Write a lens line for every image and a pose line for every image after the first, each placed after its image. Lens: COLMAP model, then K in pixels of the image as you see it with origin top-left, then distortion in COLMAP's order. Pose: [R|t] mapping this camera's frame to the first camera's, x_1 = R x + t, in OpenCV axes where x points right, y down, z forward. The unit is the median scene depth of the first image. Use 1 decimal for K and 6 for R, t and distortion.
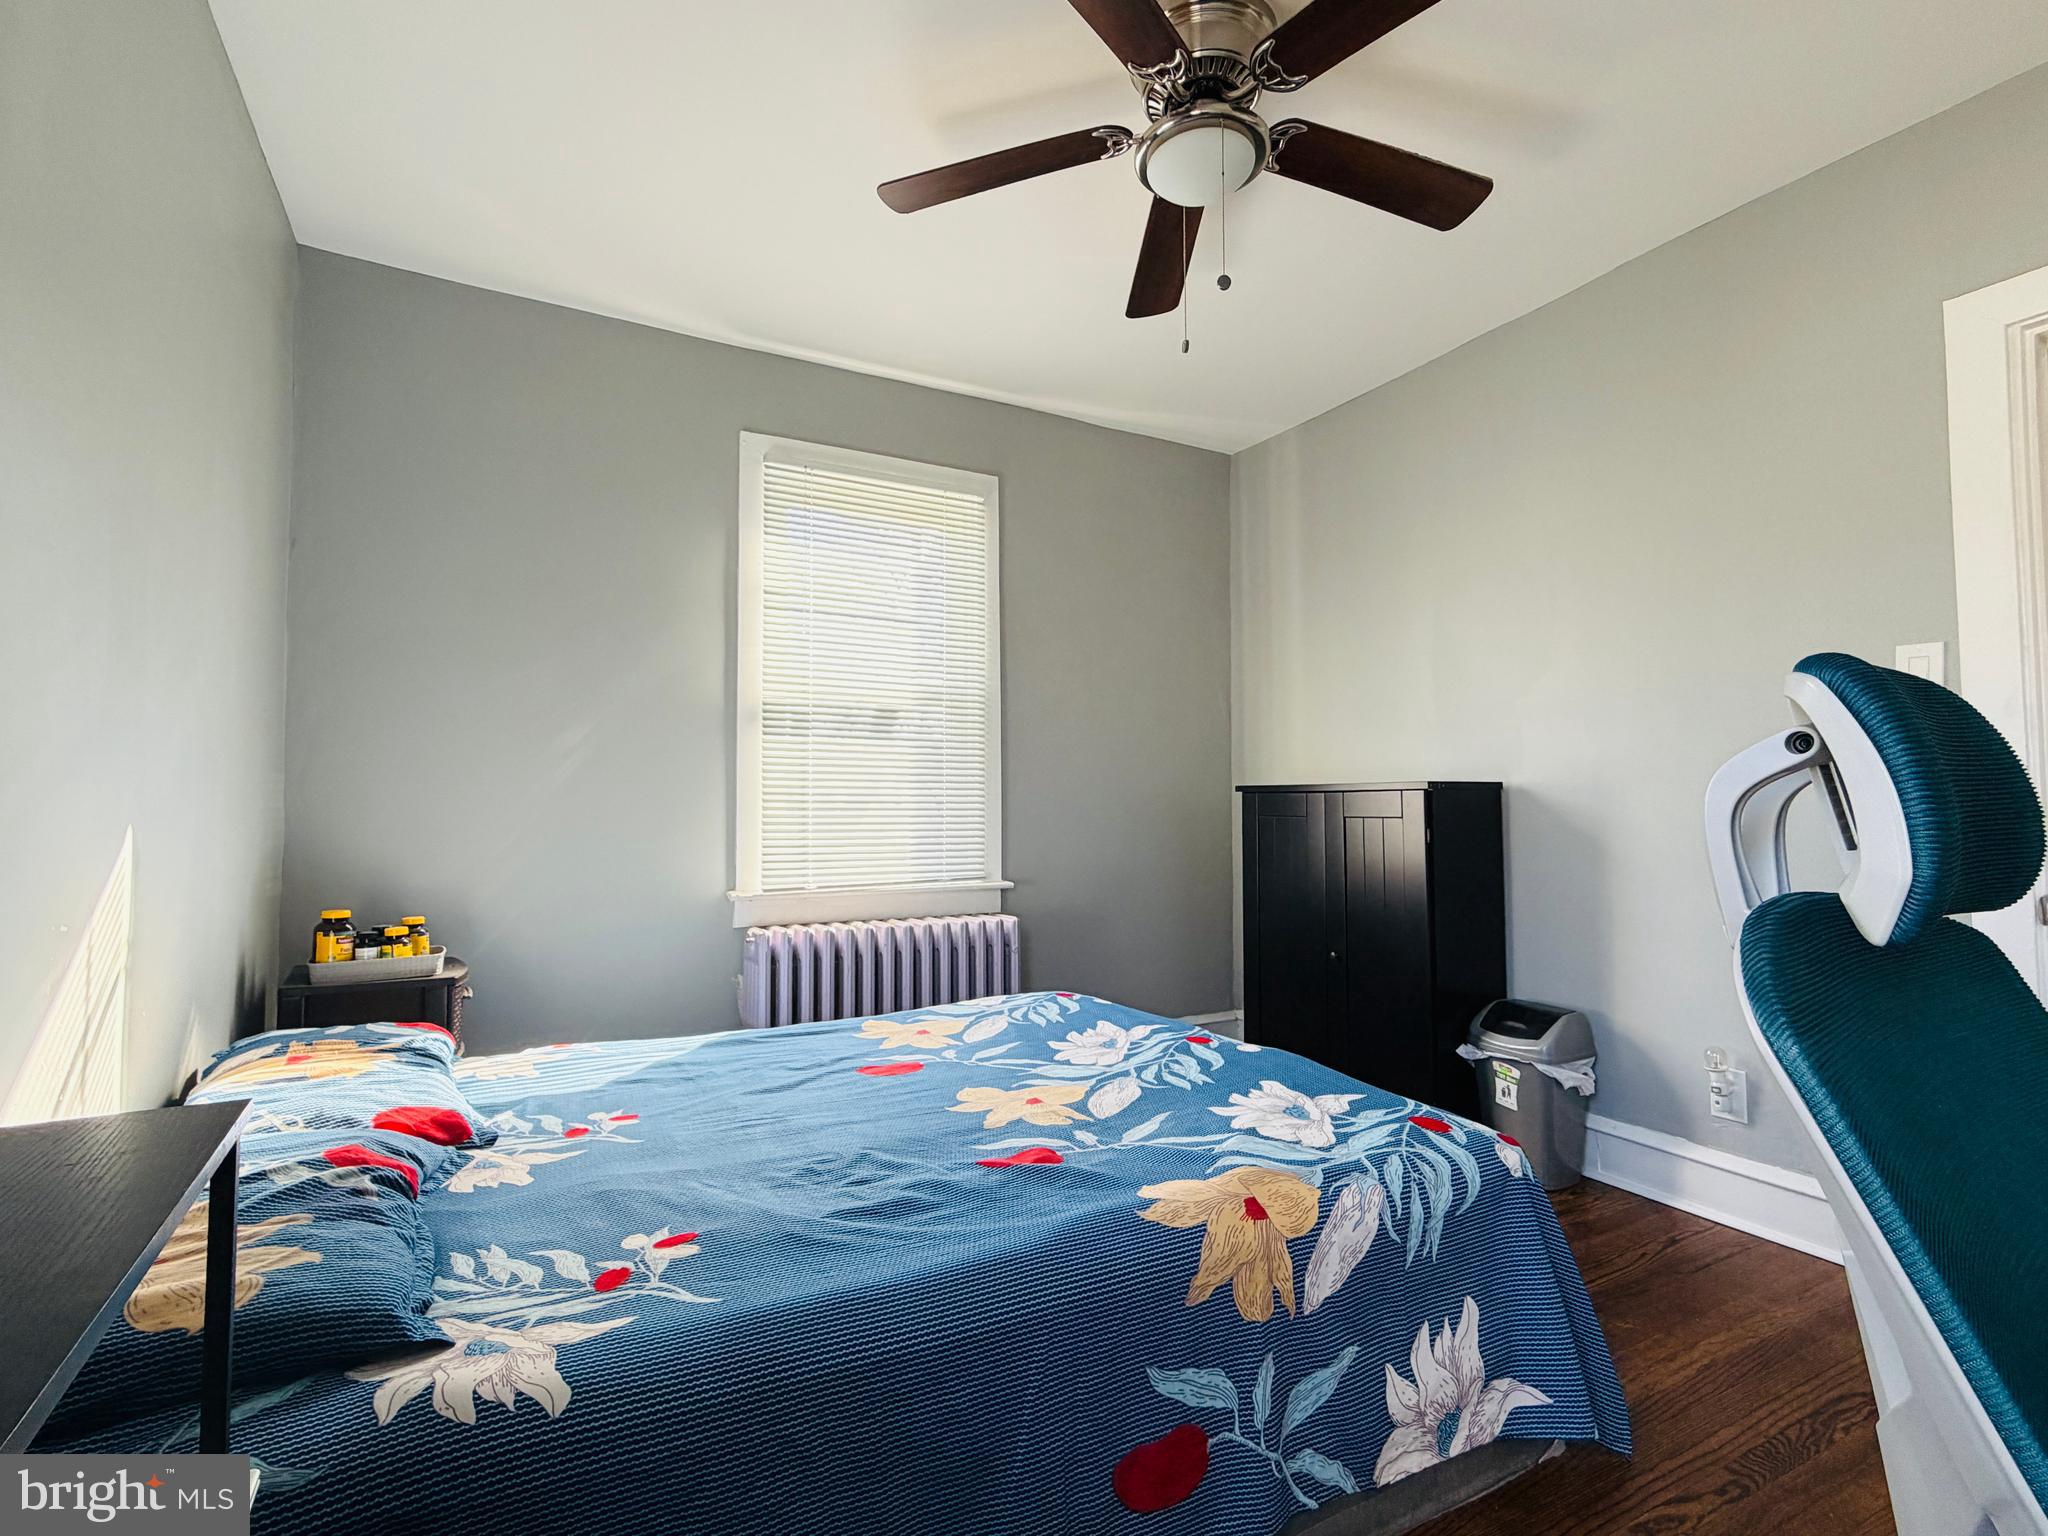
lens RADIAL K [[957.1, 0, 1024.0], [0, 957.1, 768.0], [0, 0, 1]] dist [-0.003538, -0.000789]
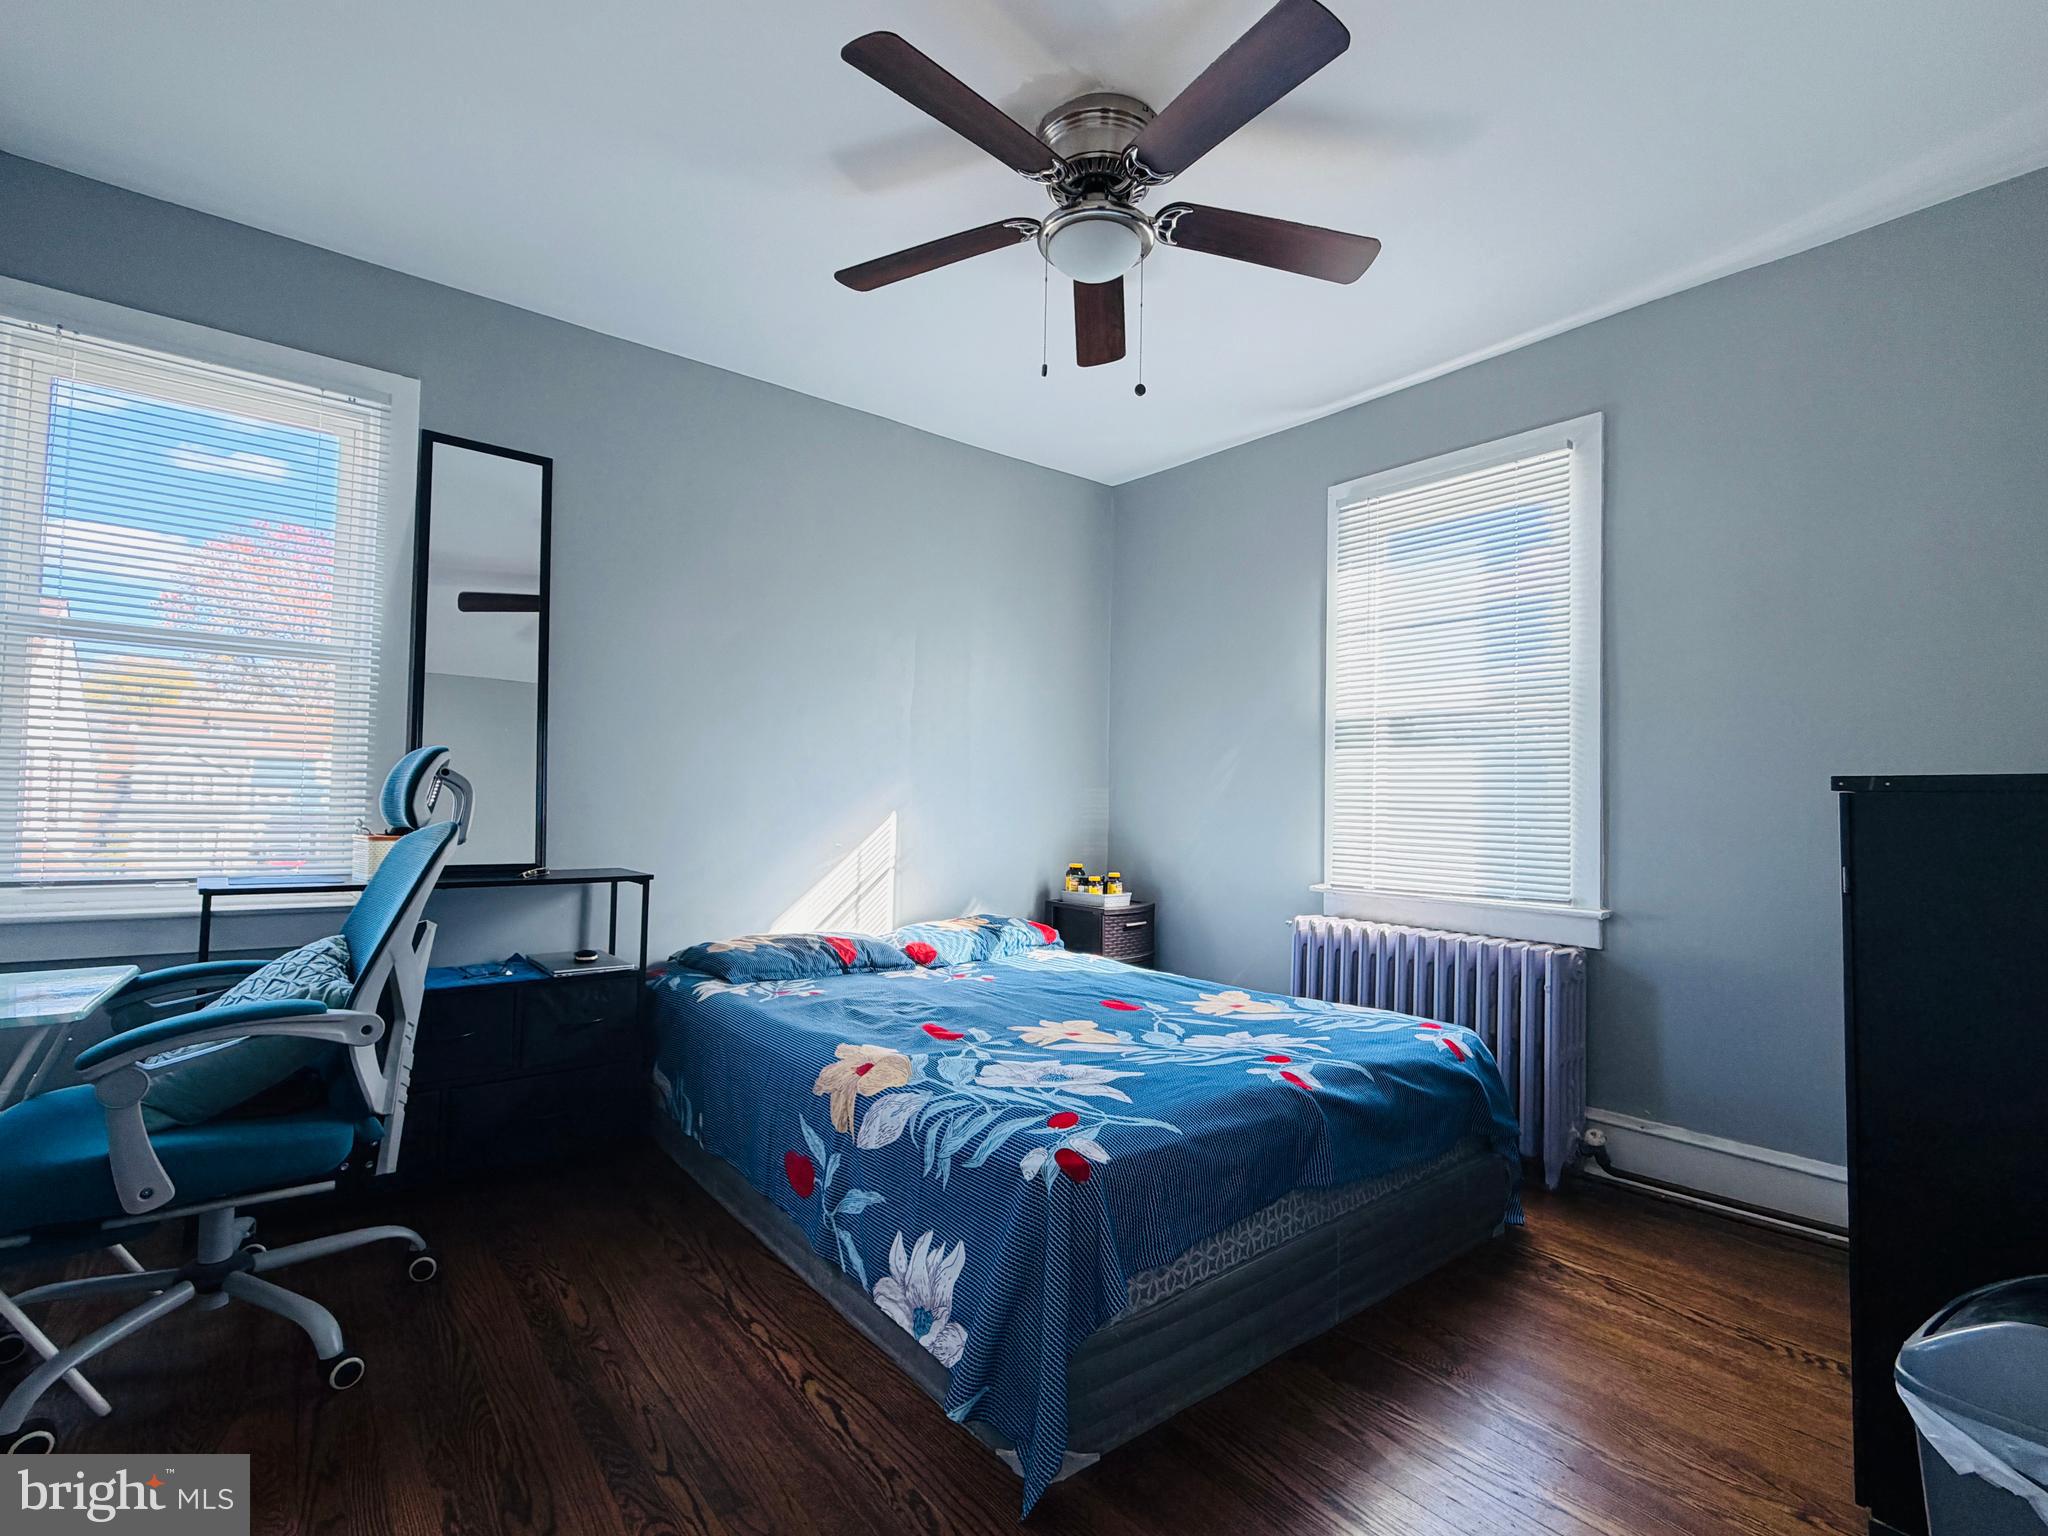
lens RADIAL K [[956.1, 0, 1023.6], [0, 956.1, 777.3], [0, 0, 1]] dist [0.000520, -0.000077]
pose [[0.194251, -0.020722, -0.980733, 1.410079], [0.016771, 0.999701, -0.017801, 0.024730], [0.980808, -0.012990, 0.194541, 0.758816]]
